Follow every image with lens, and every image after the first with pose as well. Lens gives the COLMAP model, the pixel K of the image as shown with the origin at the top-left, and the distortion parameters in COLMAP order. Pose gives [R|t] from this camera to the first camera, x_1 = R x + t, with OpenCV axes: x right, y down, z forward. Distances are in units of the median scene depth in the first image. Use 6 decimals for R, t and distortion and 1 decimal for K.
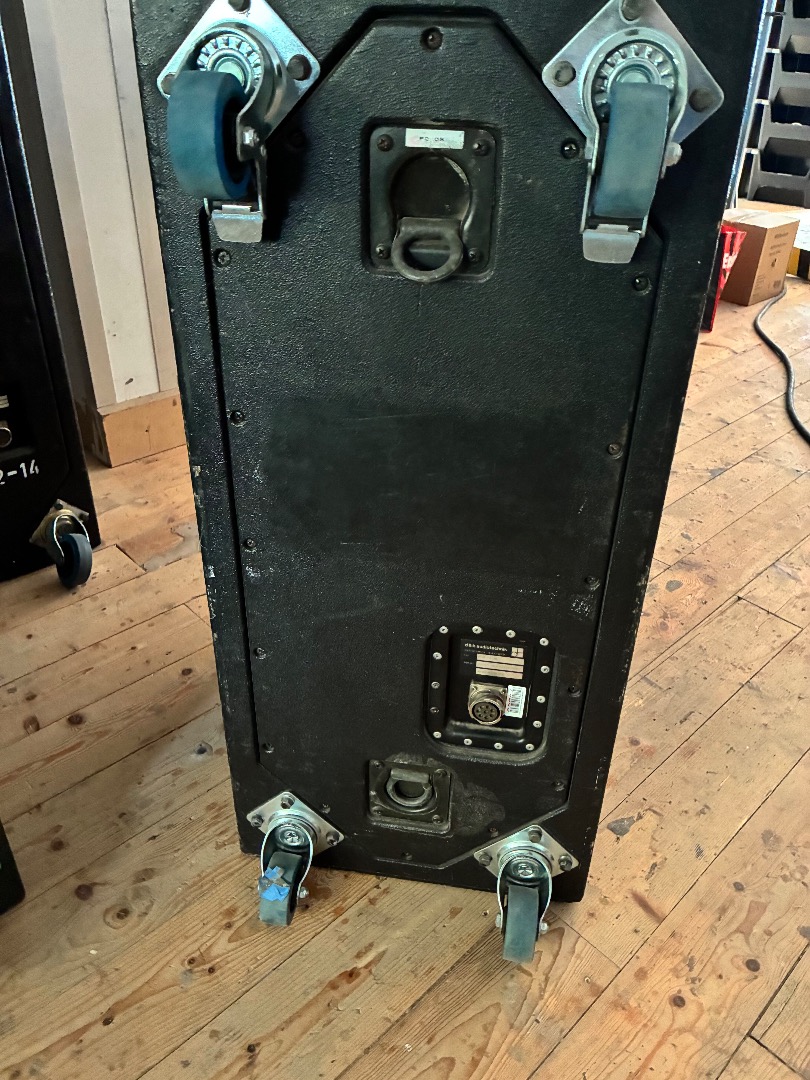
lens RADIAL K [[827.2, 0, 405.5], [0, 827.2, 541.2], [0, 0, 1]] dist [0.000175, -0.010019]
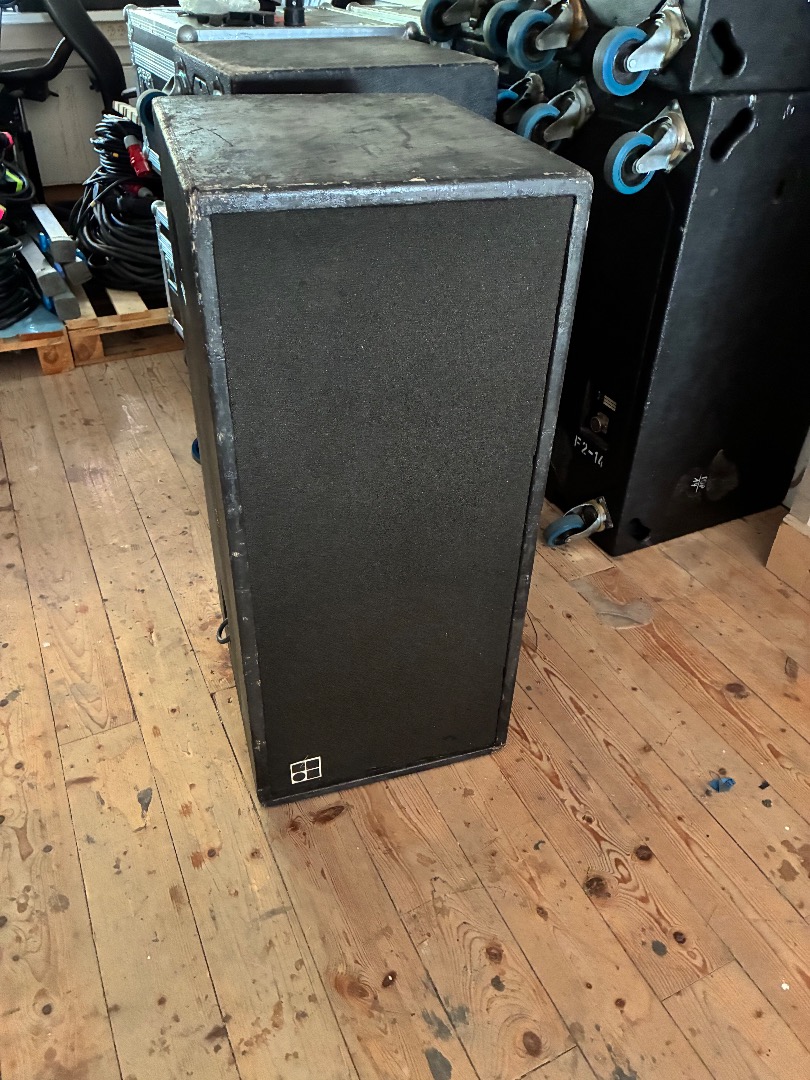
lens RADIAL K [[827.2, 0, 407.0], [0, 827.2, 537.8], [0, 0, 1]] dist [0.000175, -0.010019]
pose [[-0.309095, 0.541123, -0.782078, 0.946400], [-0.541523, 0.575875, 0.612472, -0.882862], [0.781802, 0.612825, 0.115031, 0.994541]]
